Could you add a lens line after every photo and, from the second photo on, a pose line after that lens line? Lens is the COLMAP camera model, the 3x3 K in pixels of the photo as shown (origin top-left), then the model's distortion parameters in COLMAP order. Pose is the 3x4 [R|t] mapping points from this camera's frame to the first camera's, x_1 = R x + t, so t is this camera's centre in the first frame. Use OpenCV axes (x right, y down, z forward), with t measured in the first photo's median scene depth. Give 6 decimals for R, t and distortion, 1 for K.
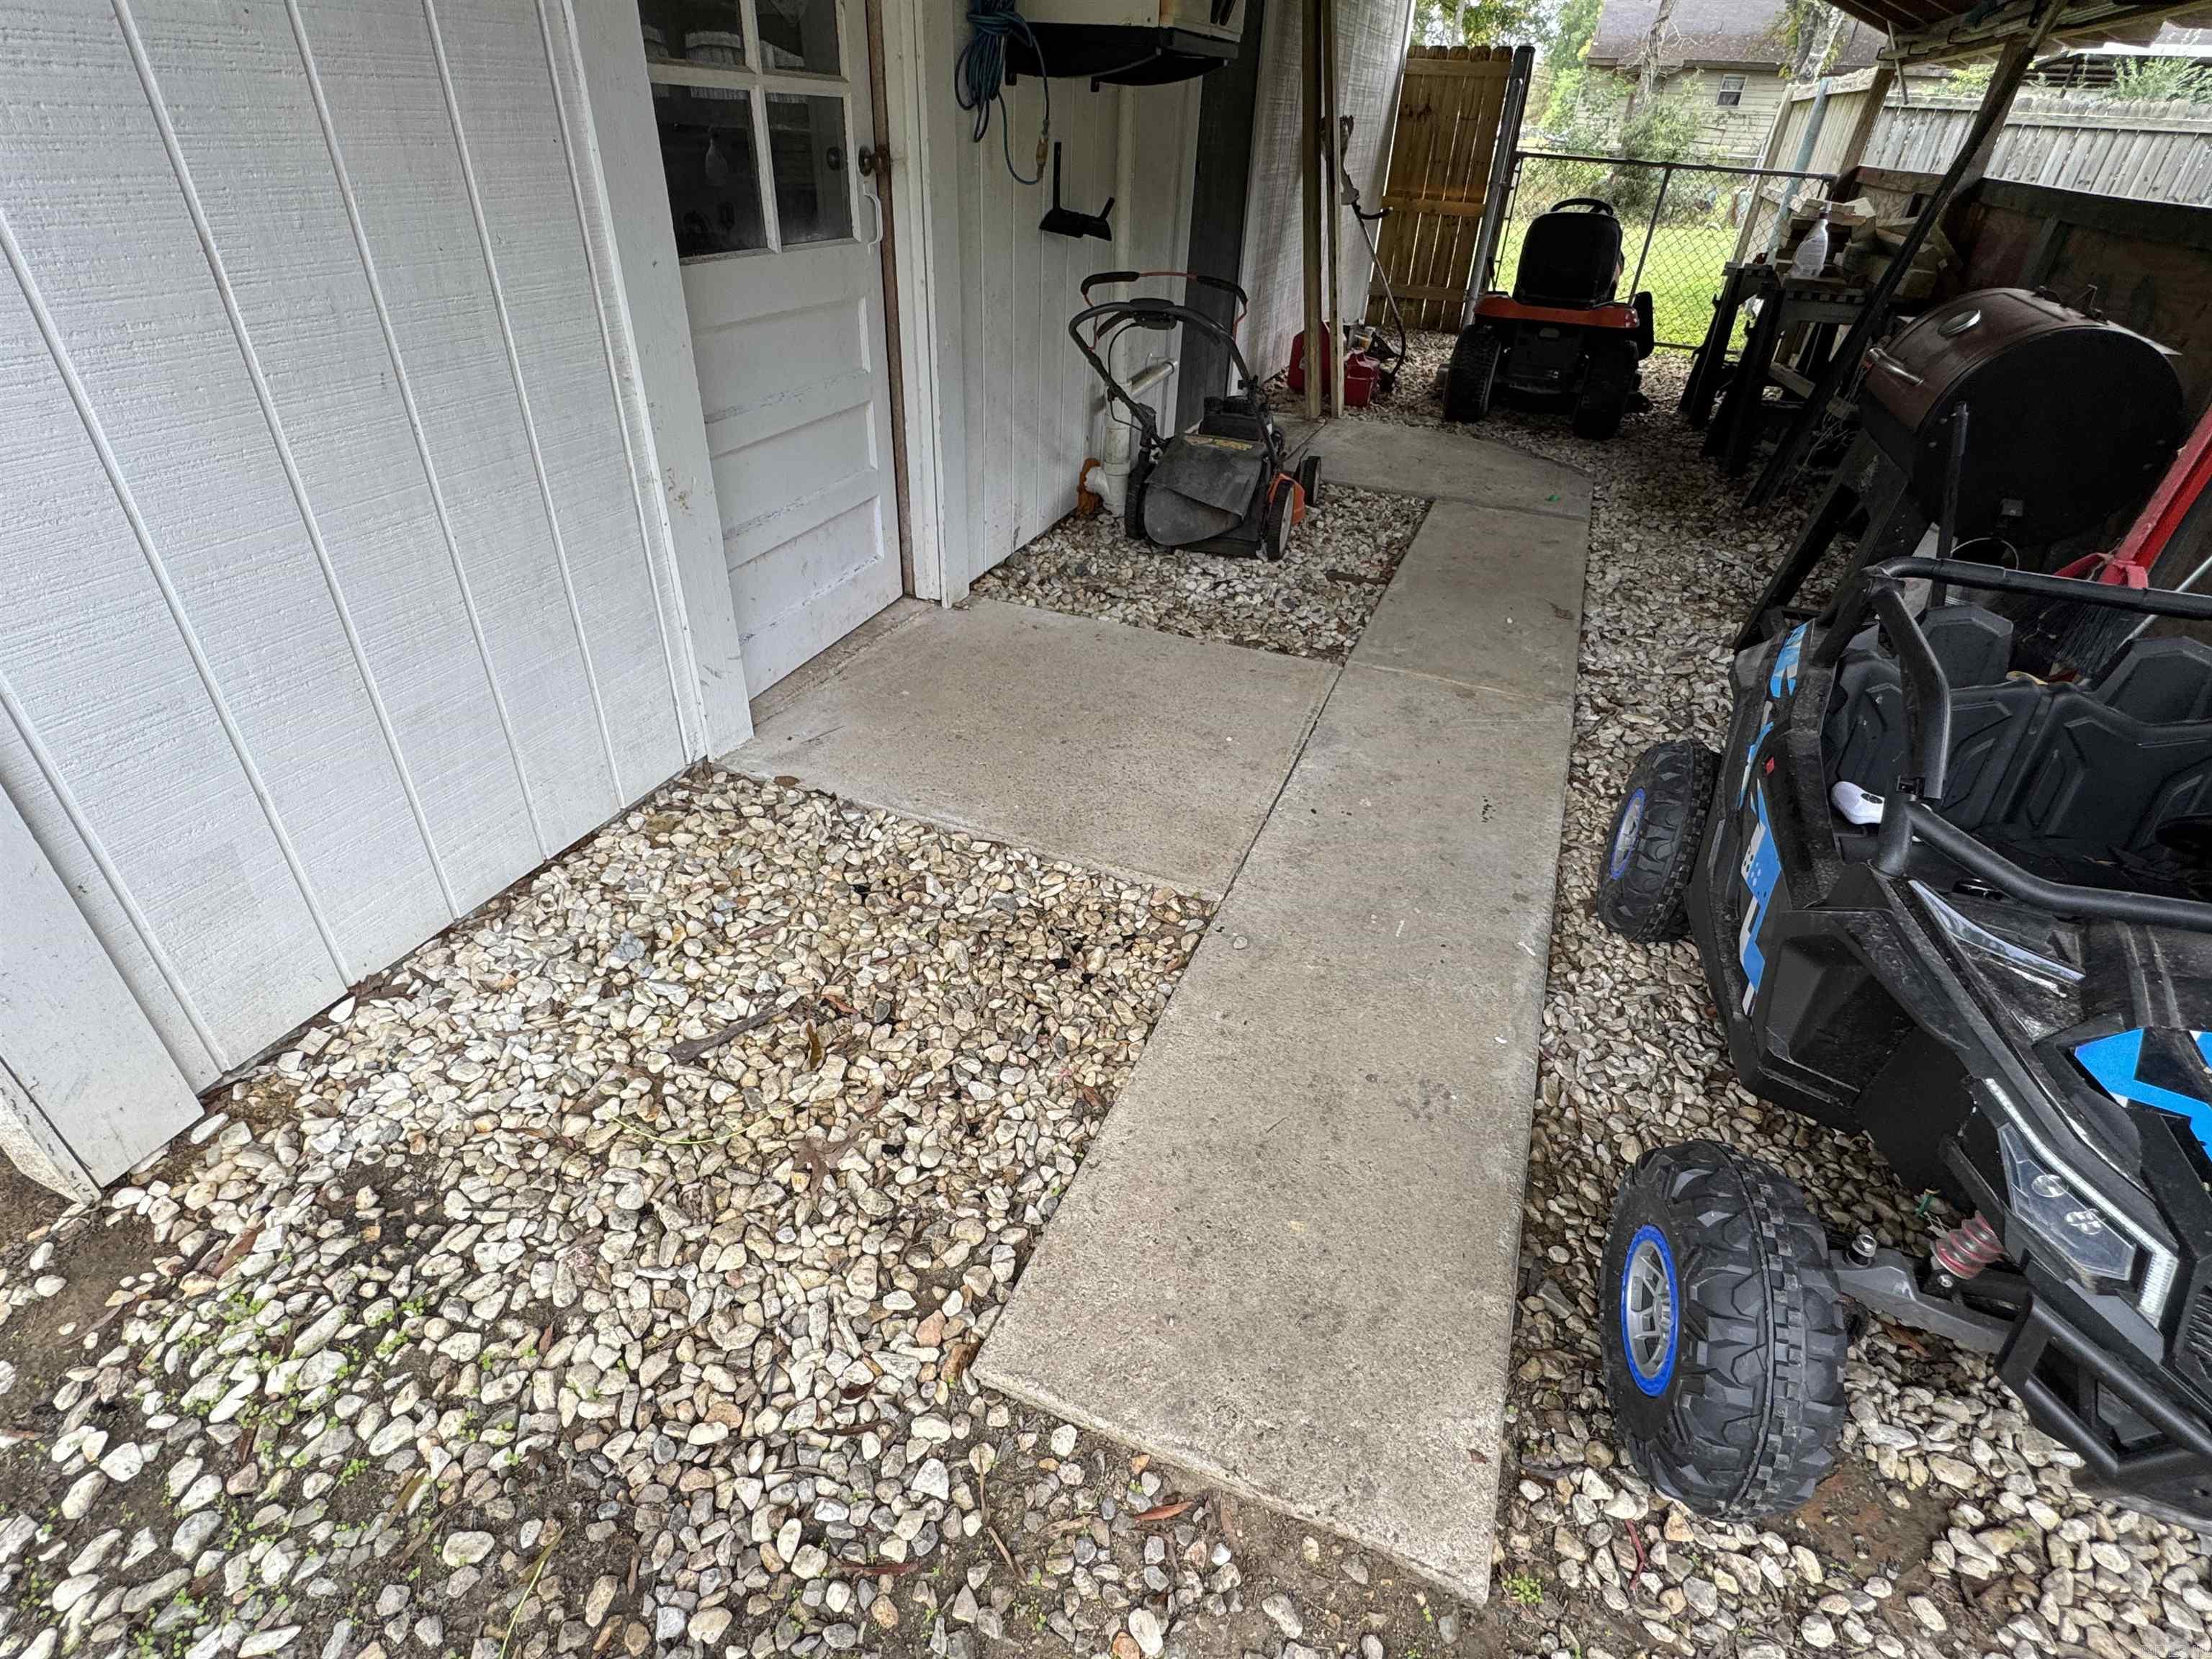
lens RADIAL K [[1064.4, 0, 1106.0], [0, 1064.4, 830.2], [0, 0, 1]] dist [-0.001444, -0.000078]
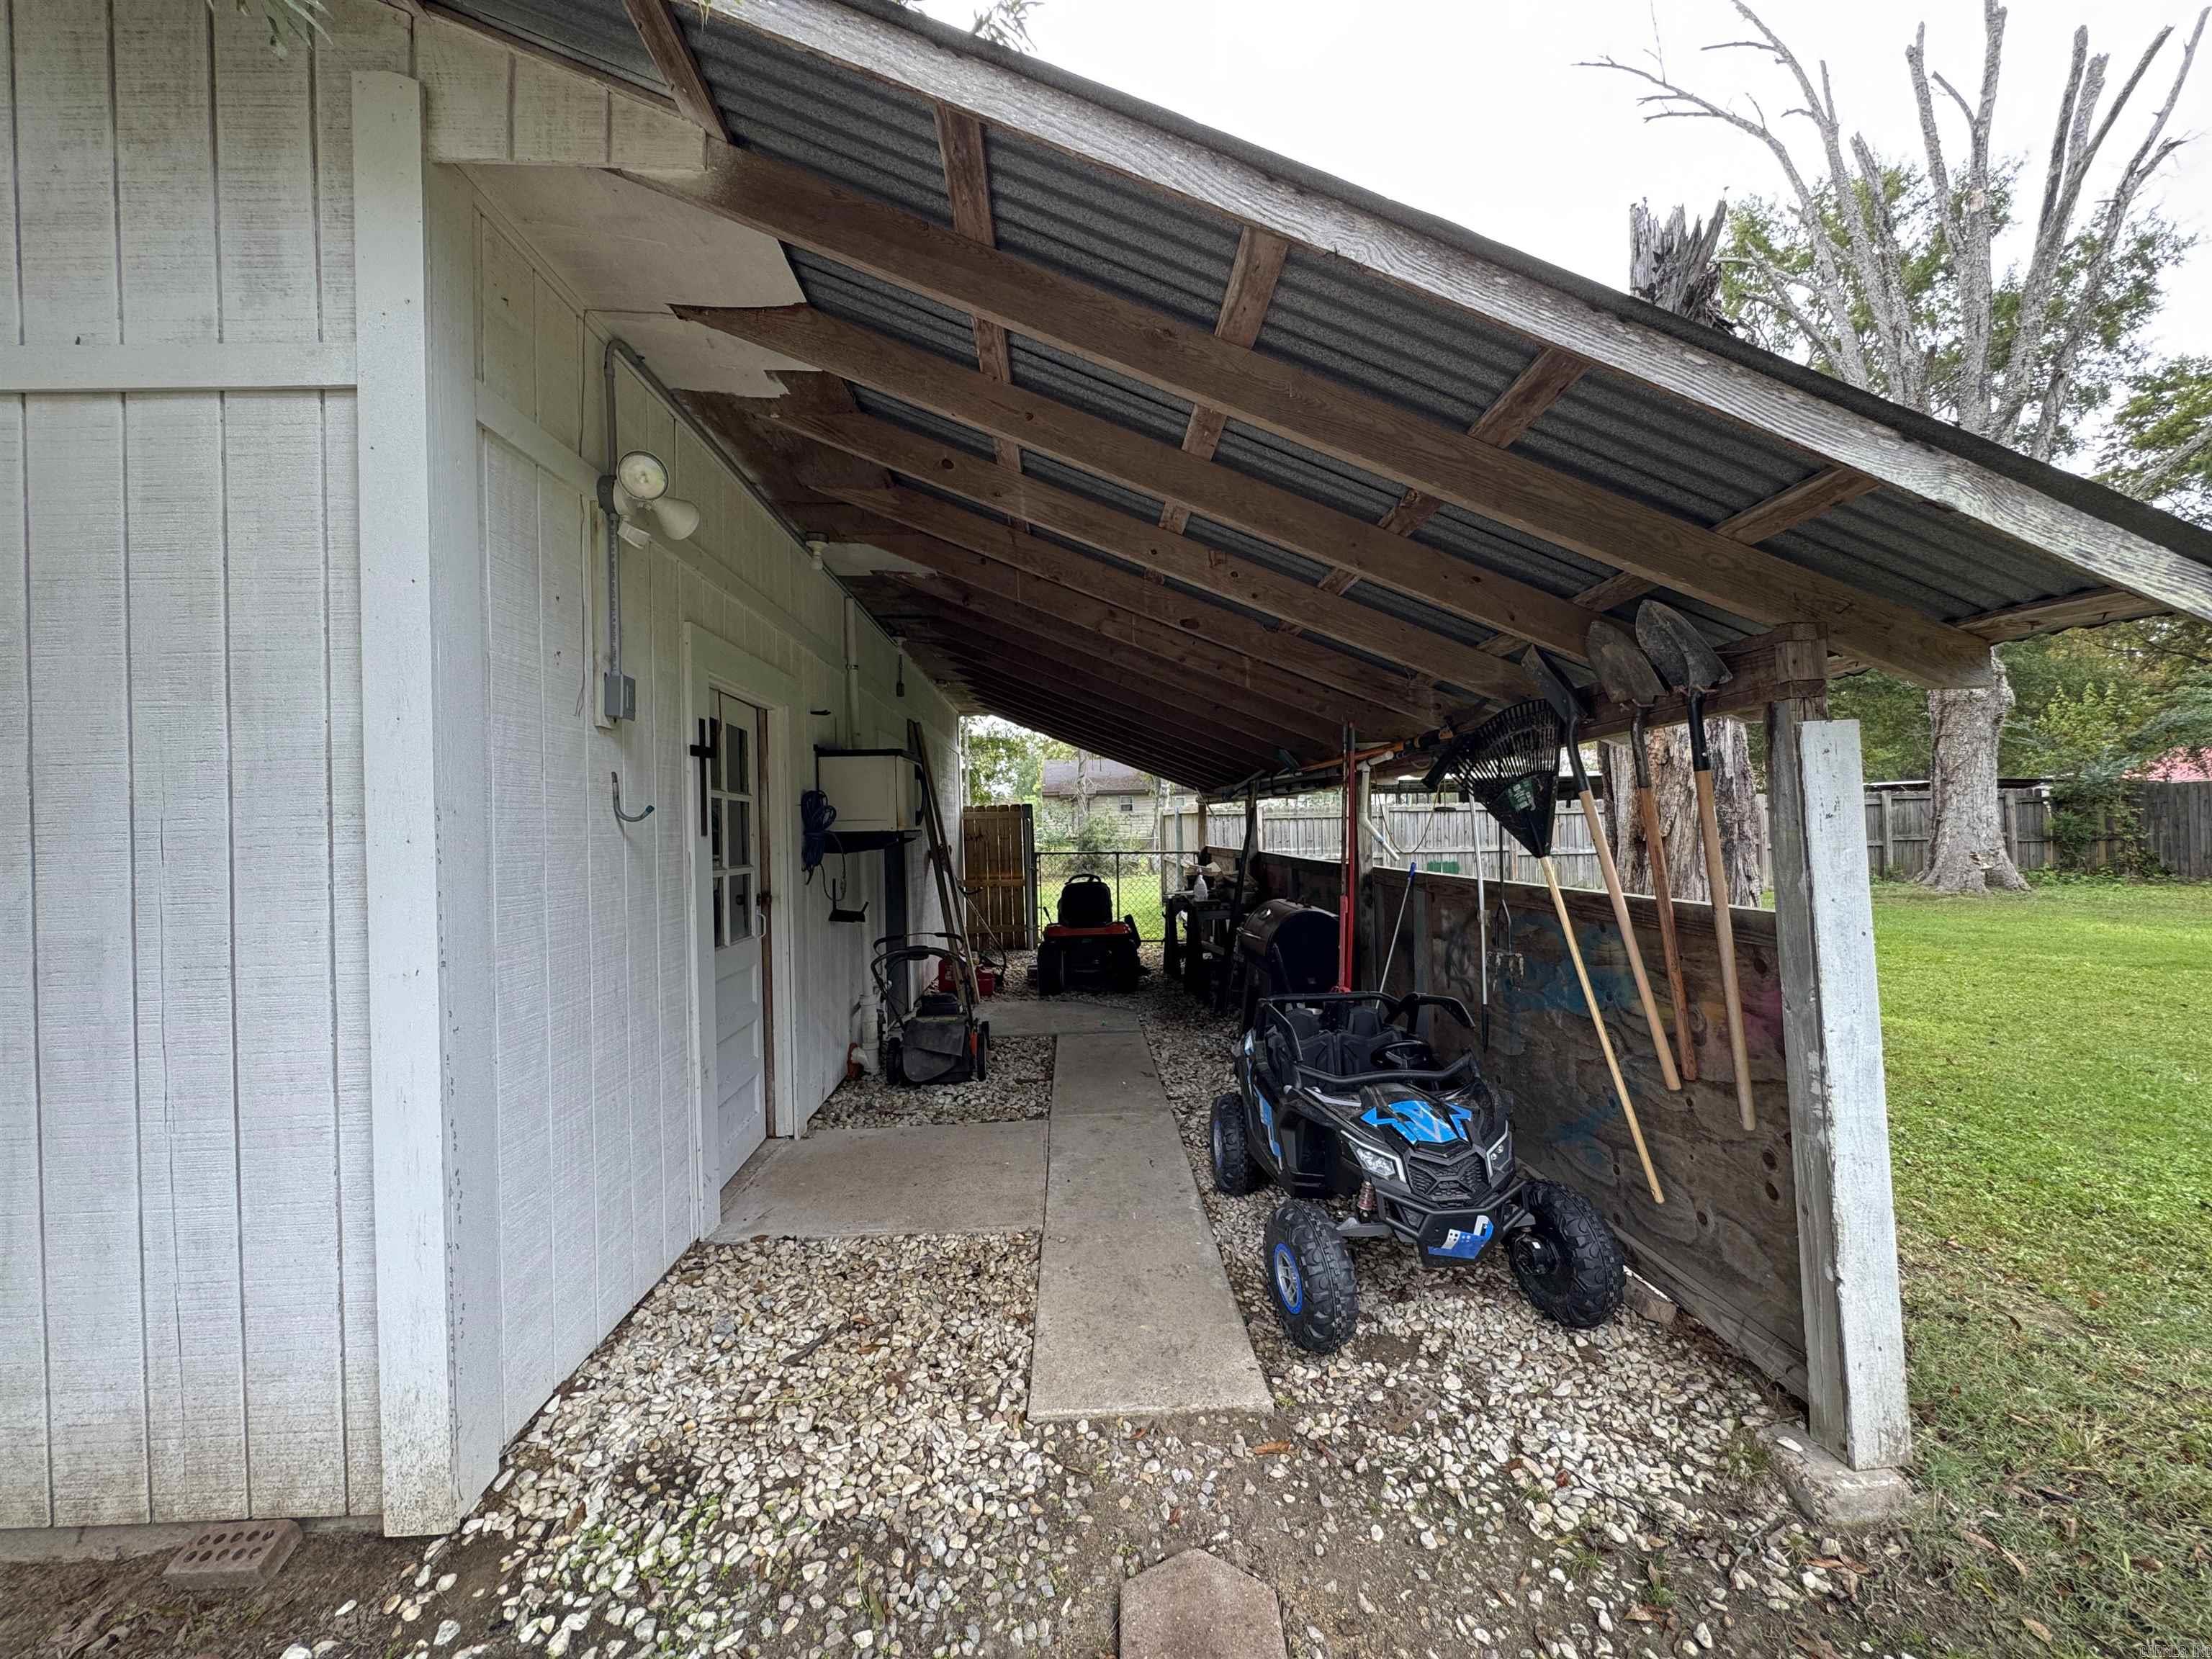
lens RADIAL K [[889.3, 0, 1103.2], [0, 889.3, 821.5], [0, 0, 1]] dist [-0.002741, -0.000034]
pose [[0.908725, -0.060509, 0.412986, -0.393391], [0.281846, 0.818752, -0.500208, 0.291679], [-0.307866, 0.570950, 0.761075, -0.615222]]
